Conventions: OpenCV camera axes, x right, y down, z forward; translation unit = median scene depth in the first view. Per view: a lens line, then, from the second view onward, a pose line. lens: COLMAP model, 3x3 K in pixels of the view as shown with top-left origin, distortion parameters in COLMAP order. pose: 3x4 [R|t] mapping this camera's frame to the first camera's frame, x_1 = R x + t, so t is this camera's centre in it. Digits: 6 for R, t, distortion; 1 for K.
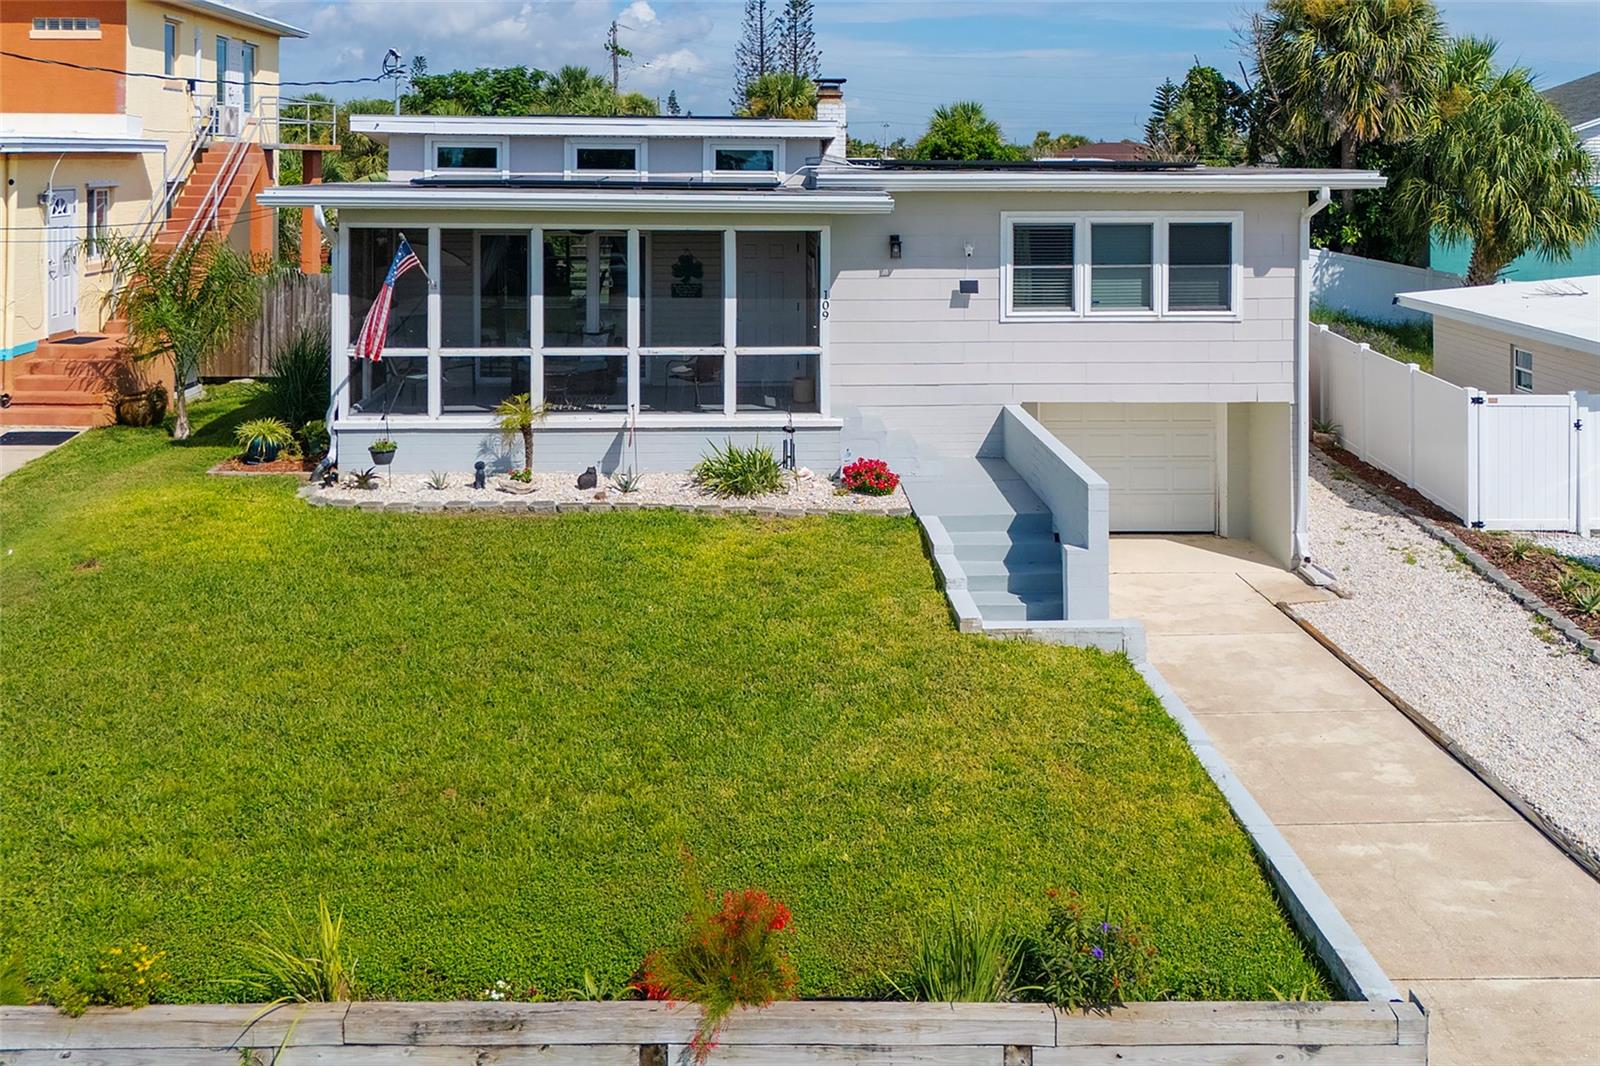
lens RADIAL K [[1455.7, 0, 809.6], [0, 1455.7, 150.0], [0, 0, 1]] dist [0.014396, 0.025097]
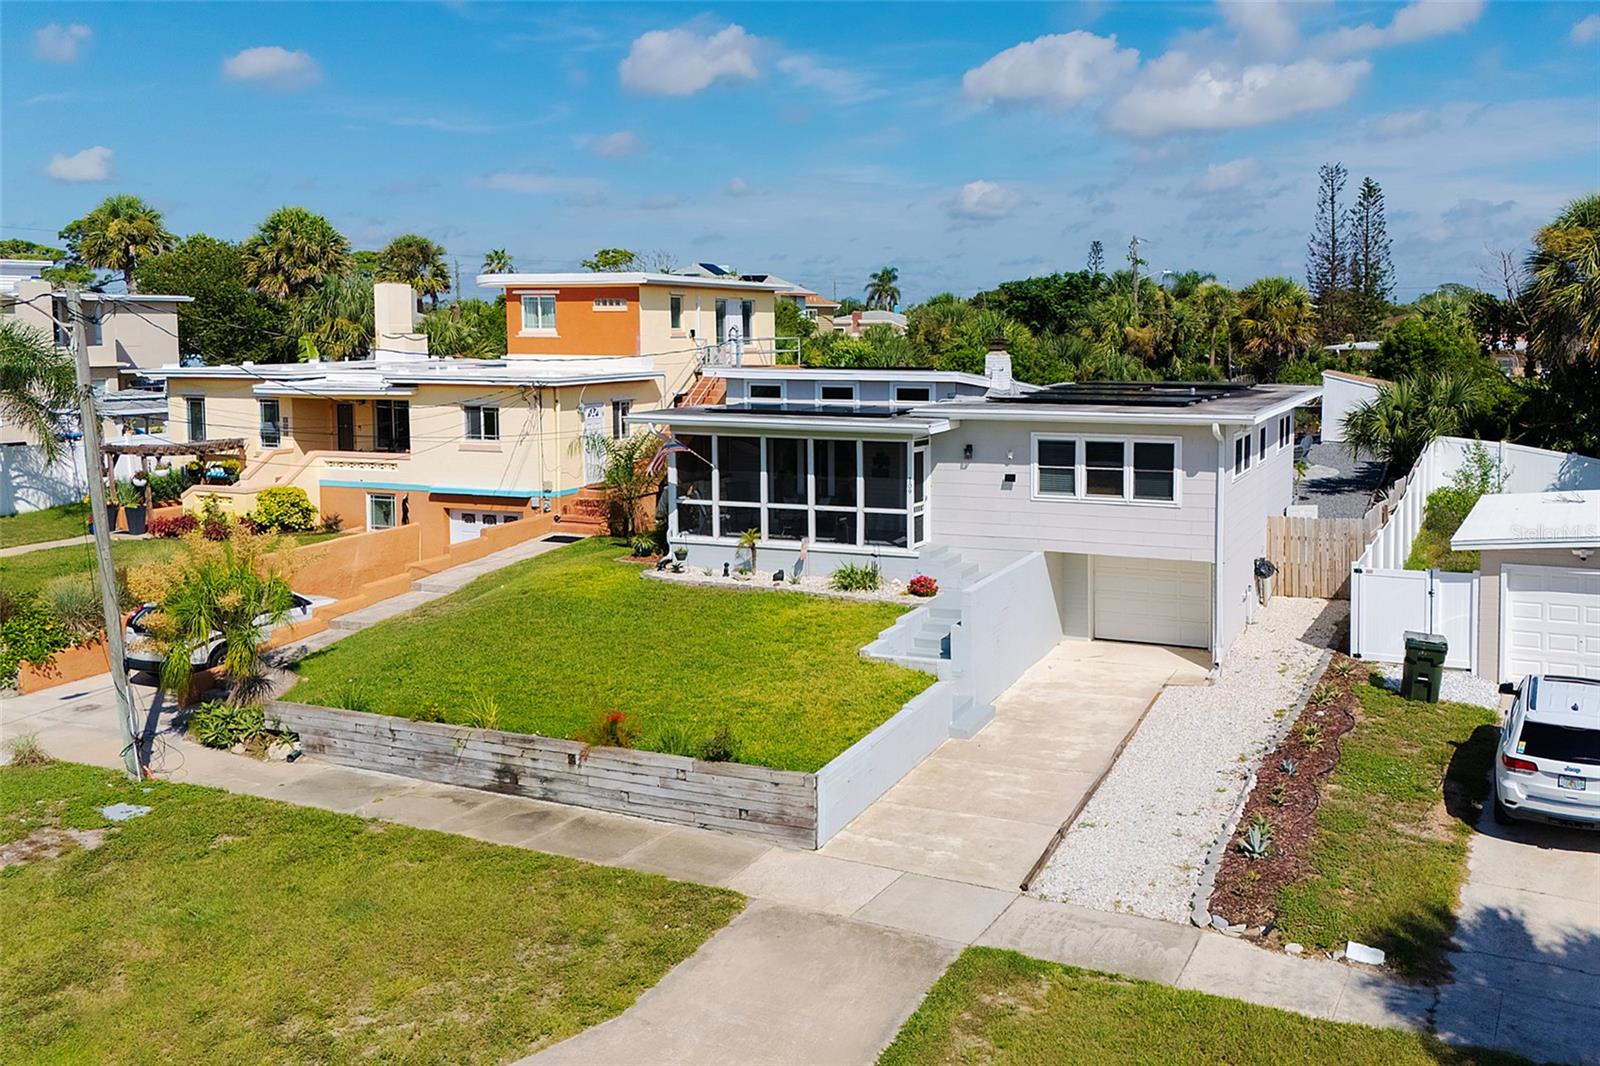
lens RADIAL K [[1389.5, 0, 894.0], [0, 1389.5, 348.3], [0, 0, 1]] dist [0.060412, -0.024008]
pose [[0.909085, 0.000272, -0.416610, 0.678526], [0.009787, 0.999710, 0.022008, -0.092796], [0.416495, -0.024085, 0.908819, -0.497467]]
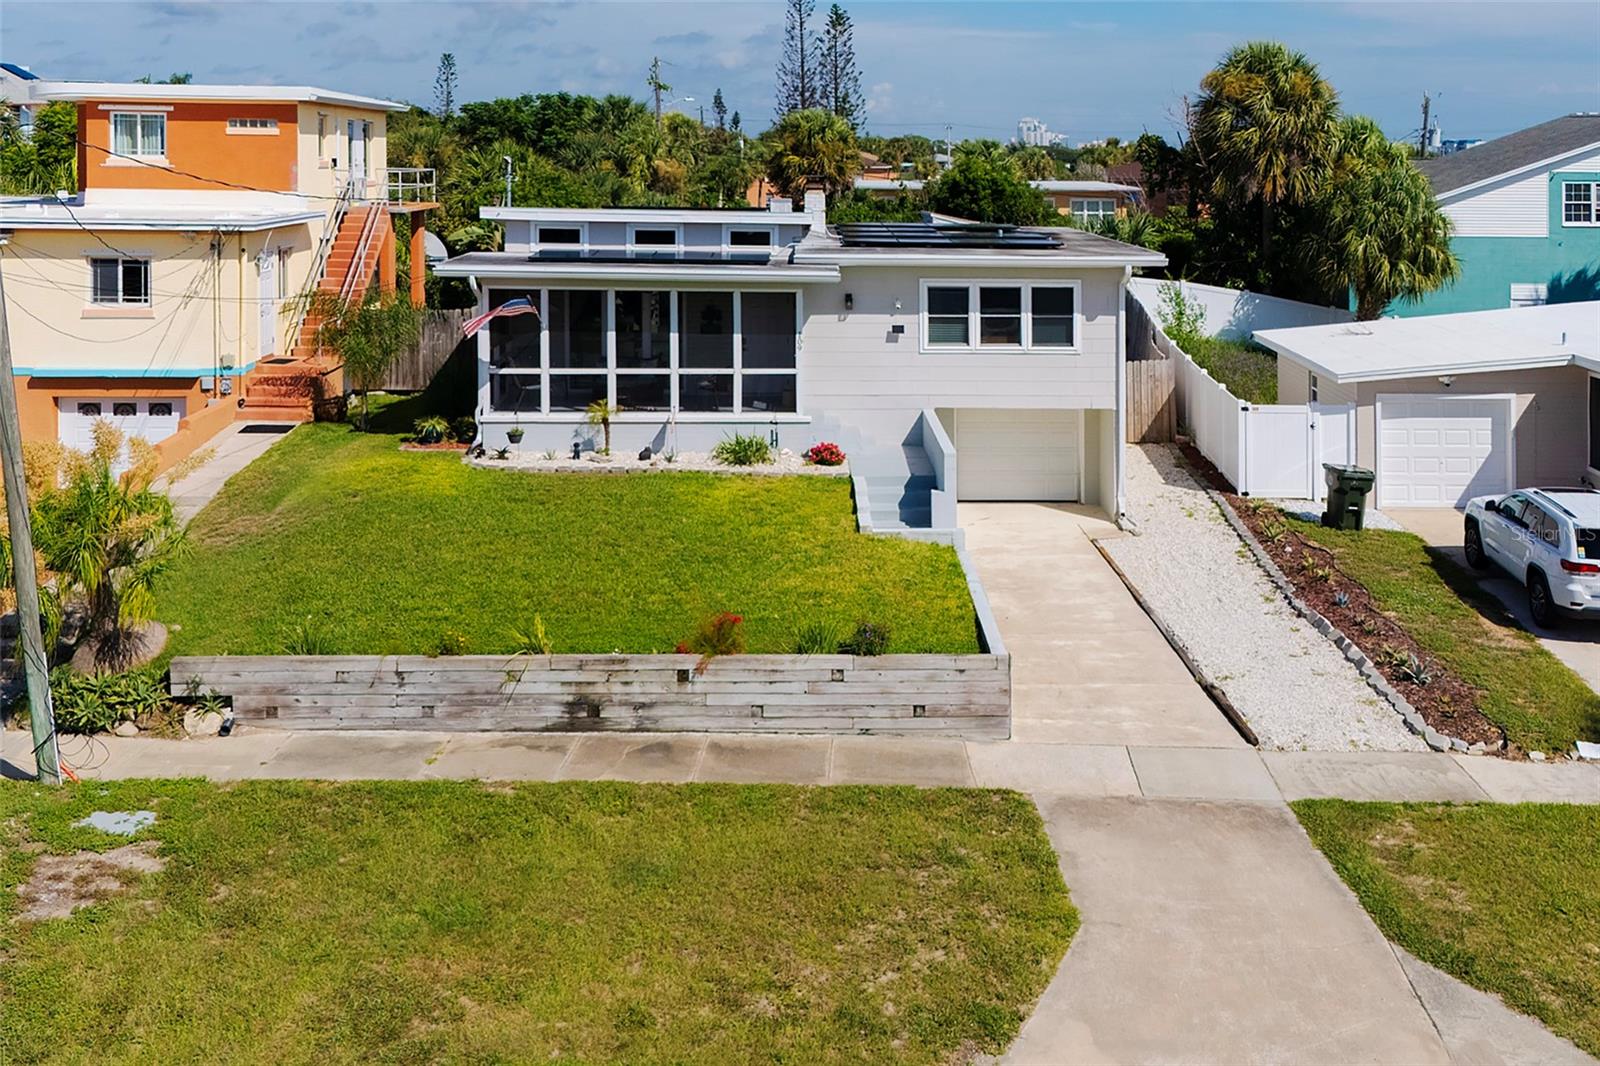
lens RADIAL K [[1610.2, 0, 888.5], [0, 1610.2, 90.1], [0, 0, 1]] dist [0.014997, 0.058573]
pose [[0.999873, 0.008910, 0.013194, 0.077950], [-0.008439, 0.999339, -0.035349, -0.098958], [-0.013500, 0.035233, 0.999288, -0.703029]]
